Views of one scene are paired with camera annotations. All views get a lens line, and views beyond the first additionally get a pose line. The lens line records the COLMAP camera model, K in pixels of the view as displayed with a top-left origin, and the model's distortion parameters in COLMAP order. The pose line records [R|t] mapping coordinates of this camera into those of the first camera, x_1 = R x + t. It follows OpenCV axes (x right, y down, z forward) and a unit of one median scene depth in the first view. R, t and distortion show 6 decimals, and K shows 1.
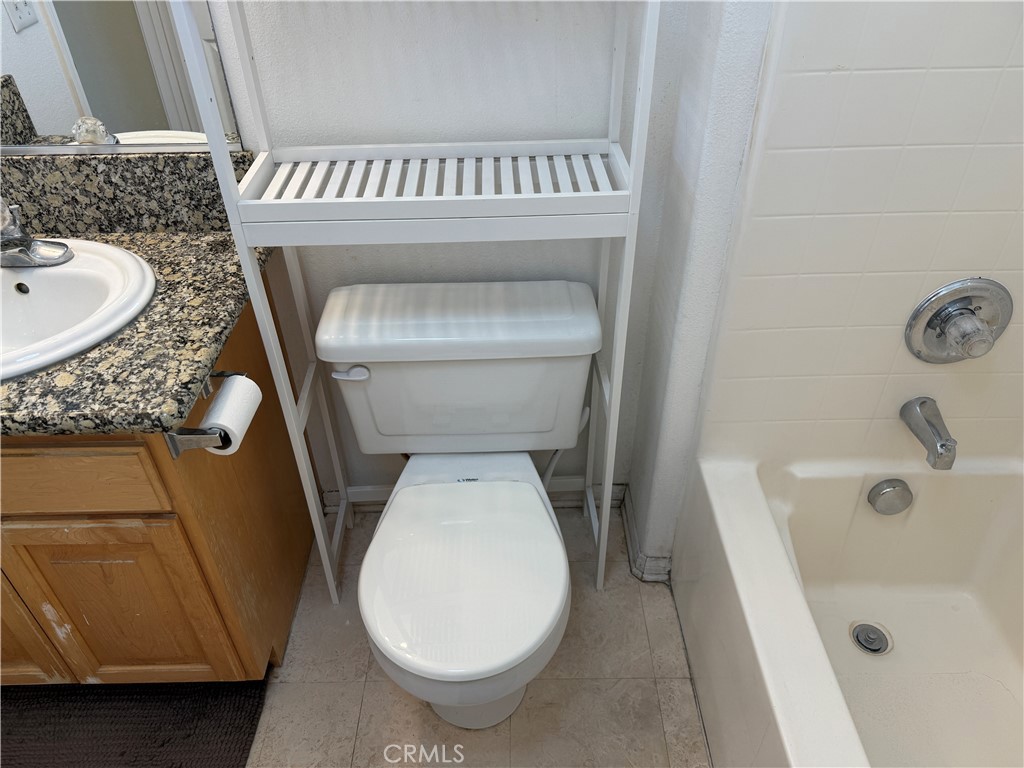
lens RADIAL K [[721.9, 0, 507.0], [0, 721.9, 395.0], [0, 0, 1]] dist [0.071749, -0.082565]
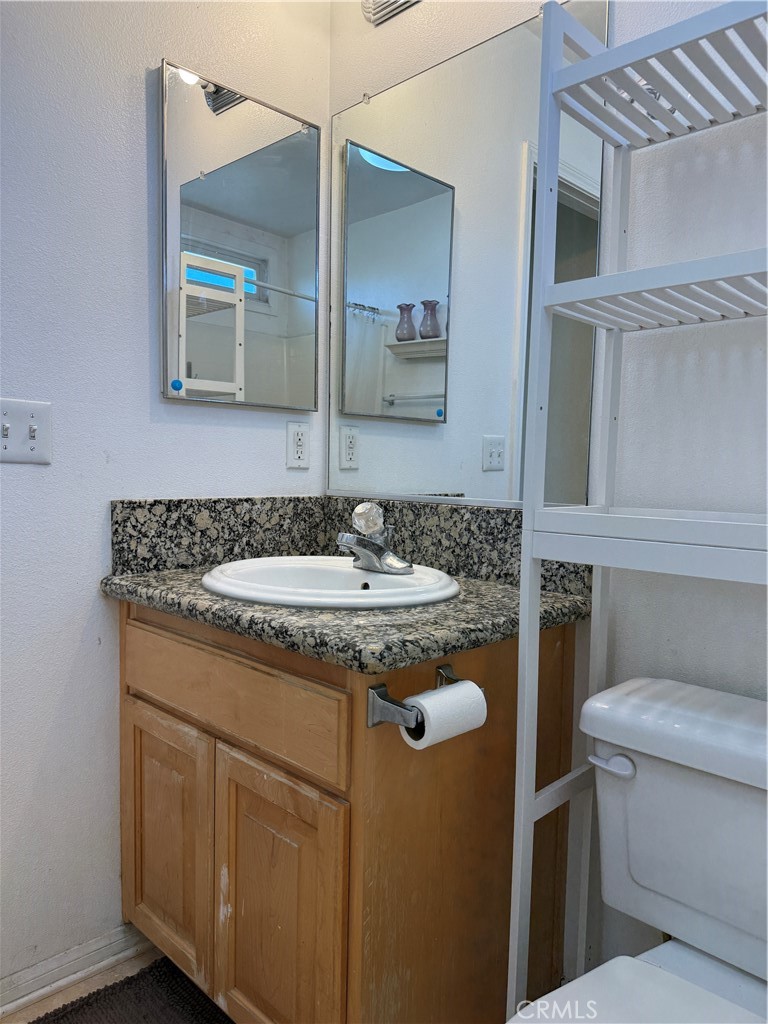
lens RADIAL K [[721.9, 0, 375.4], [0, 721.9, 526.7], [0, 0, 1]] dist [0.071749, -0.082565]
pose [[0.695743, 0.086571, -0.713055, 0.146254], [-0.471196, 0.804270, -0.362111, 0.173483], [0.542141, 0.587924, 0.600357, 0.256477]]
